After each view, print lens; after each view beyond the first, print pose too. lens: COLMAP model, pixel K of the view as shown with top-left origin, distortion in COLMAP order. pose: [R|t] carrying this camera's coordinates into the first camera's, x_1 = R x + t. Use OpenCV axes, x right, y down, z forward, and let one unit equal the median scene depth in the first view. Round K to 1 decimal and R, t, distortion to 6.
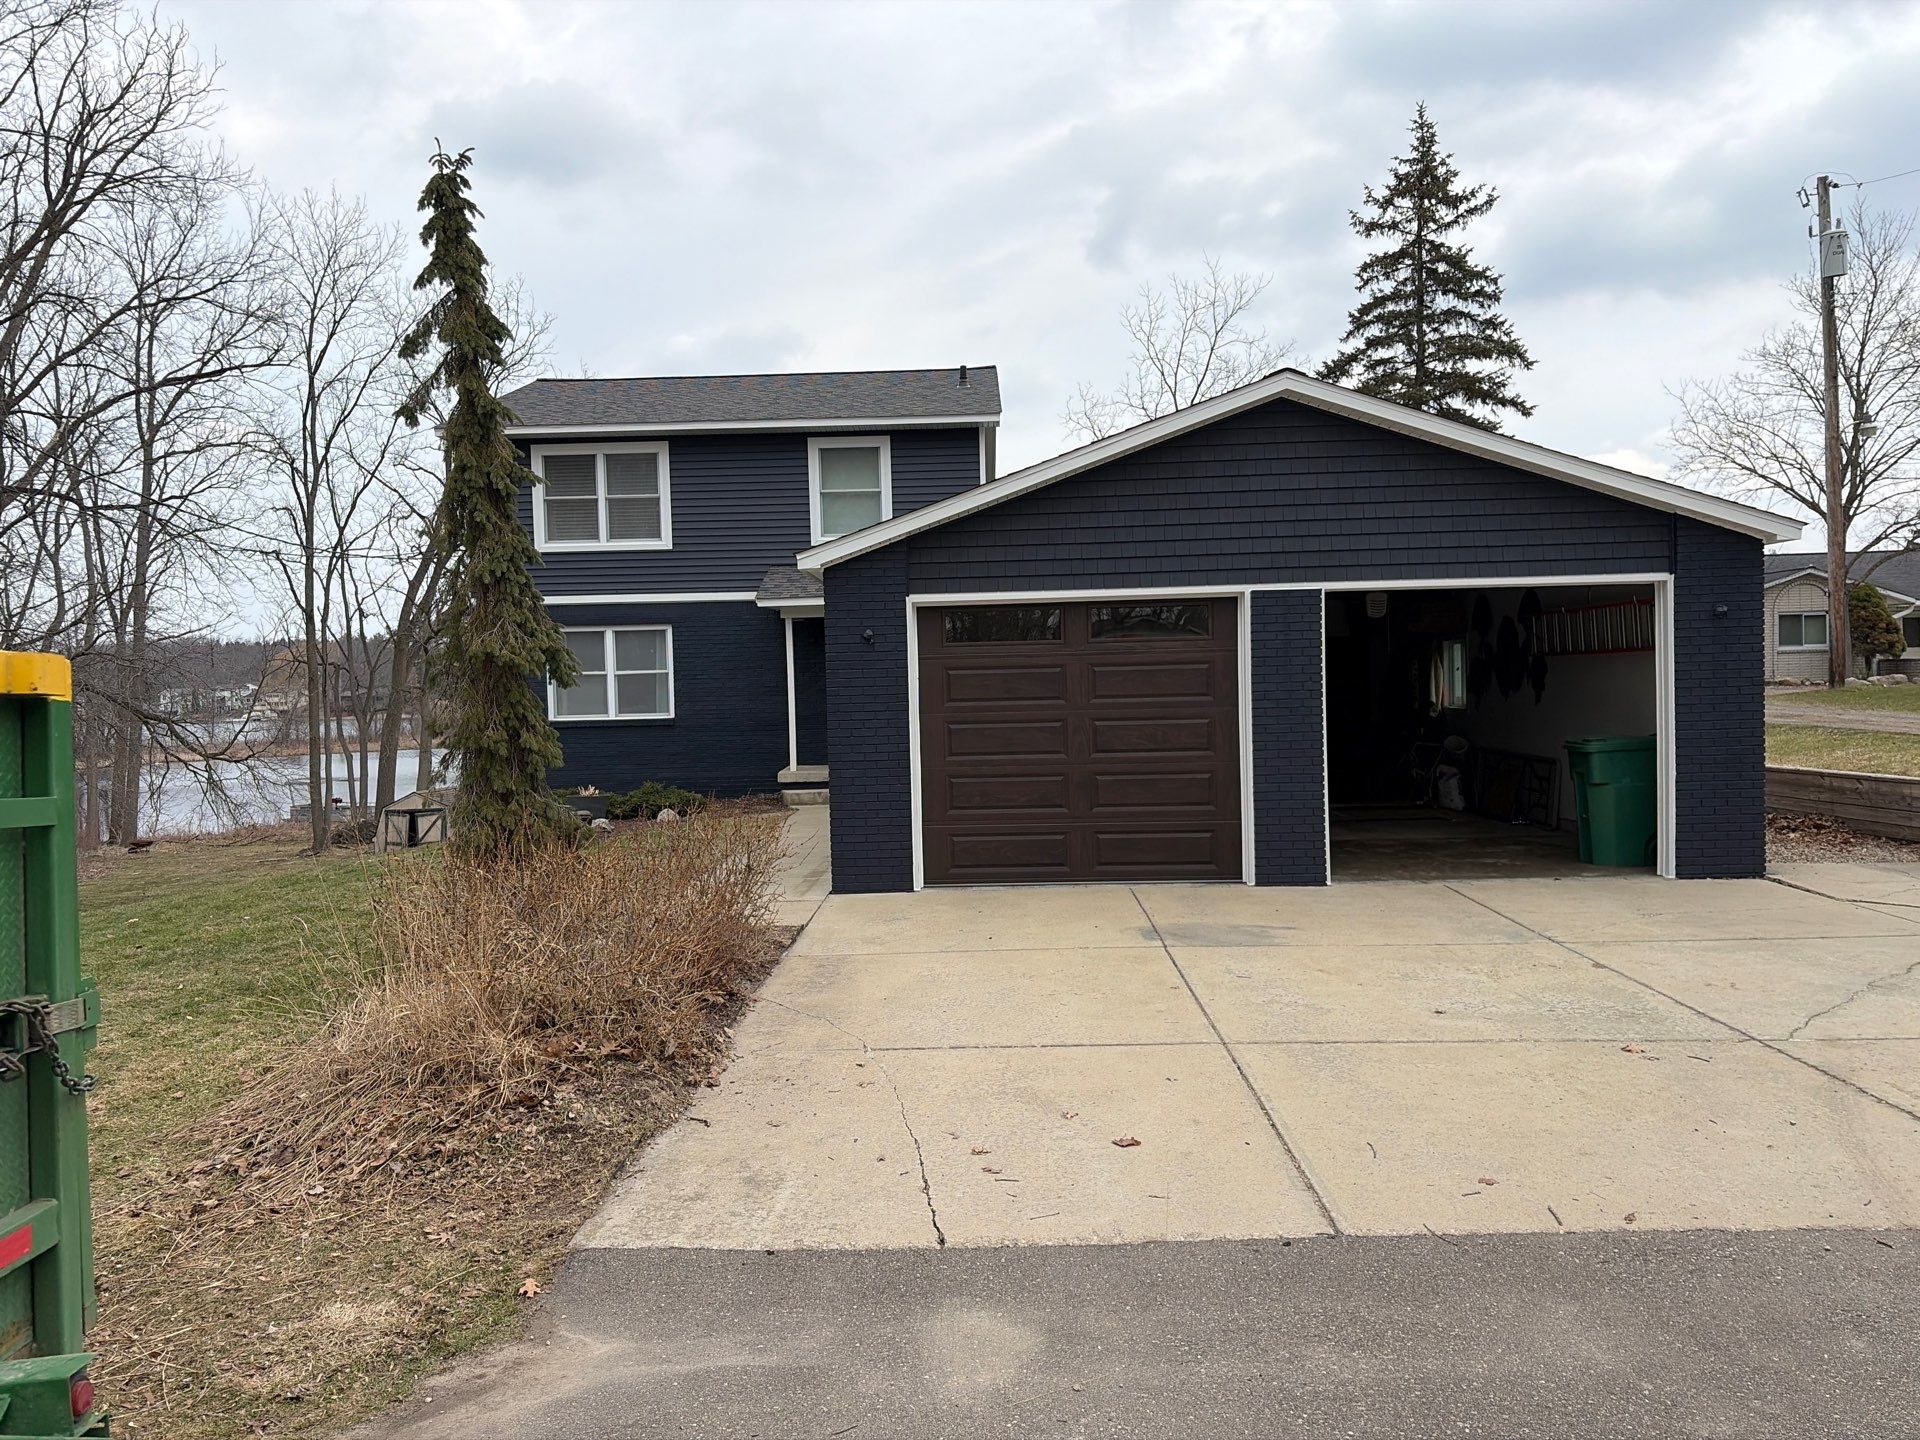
lens RADIAL K [[1442.2, 0, 957.0], [0, 1442.2, 736.6], [0, 0, 1]] dist [0.048998, -0.048576]
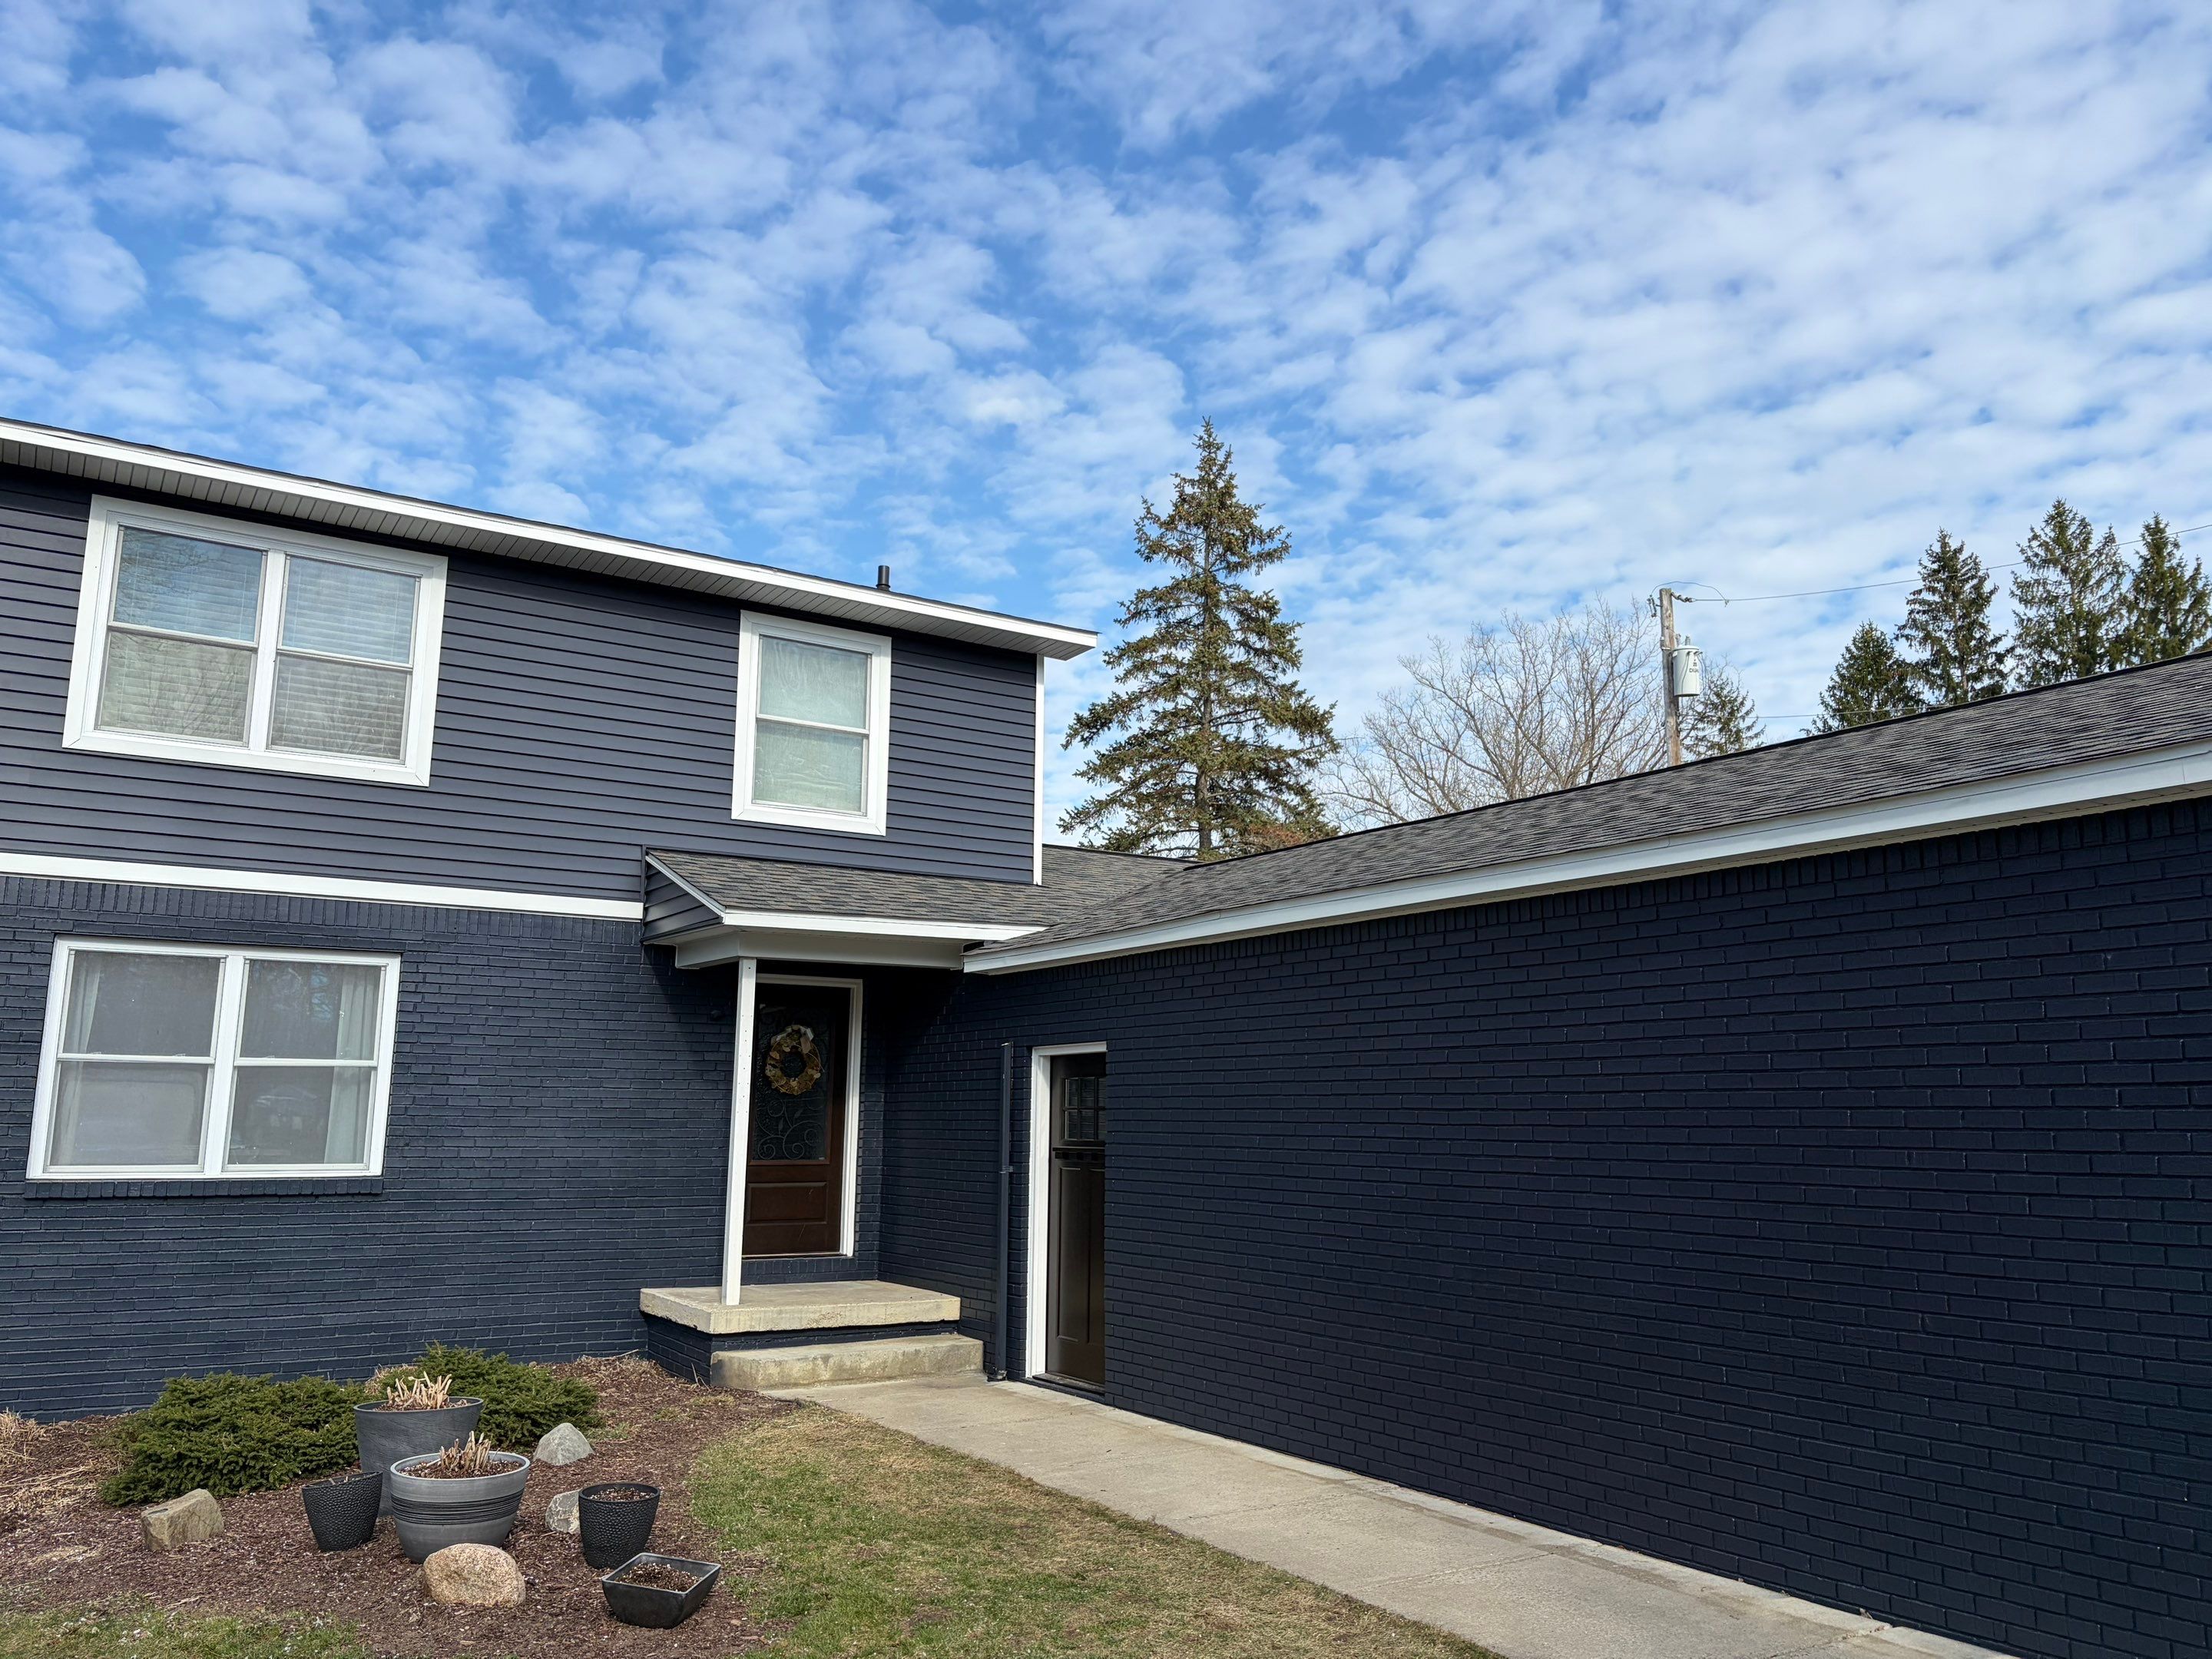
lens RADIAL K [[1661.6, 0, 1084.5], [0, 1661.6, 825.4], [0, 0, 1]] dist [0.048998, -0.048576]
pose [[0.835443, 0.131057, 0.533722, -0.301487], [-0.008081, 0.973974, -0.226514, -0.003421], [-0.549517, 0.184927, 0.814759, 0.473679]]
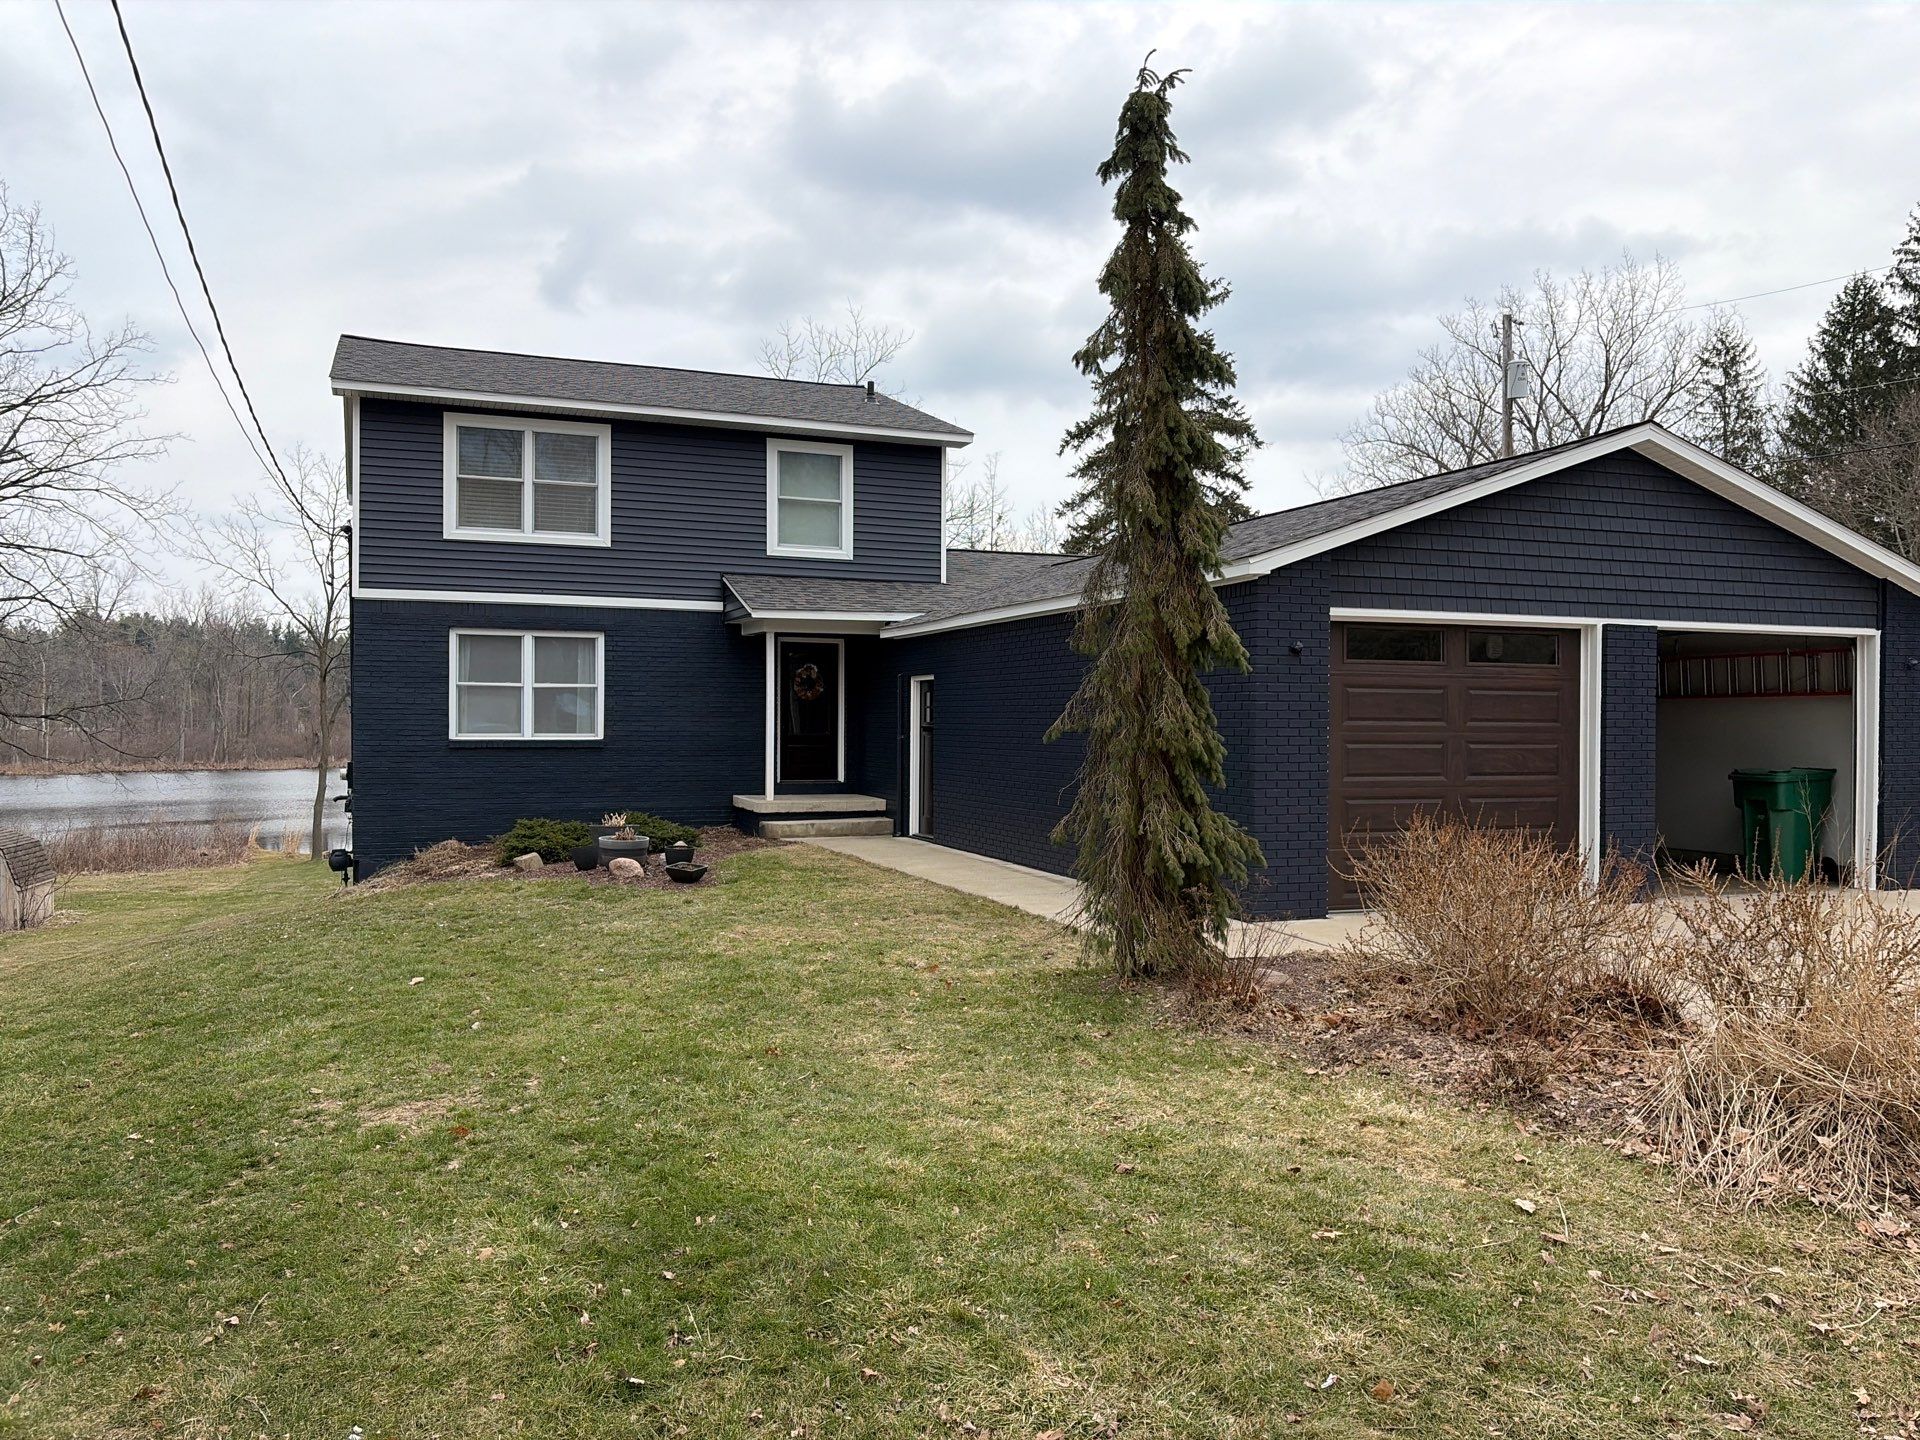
lens RADIAL K [[1442.2, 0, 970.9], [0, 1442.2, 737.7], [0, 0, 1]] dist [0.048998, -0.048576]
pose [[0.919114, 0.026597, 0.393092, -0.338543], [-0.013790, 0.999279, -0.035368, 0.013947], [-0.393750, 0.027086, 0.918819, 0.110695]]
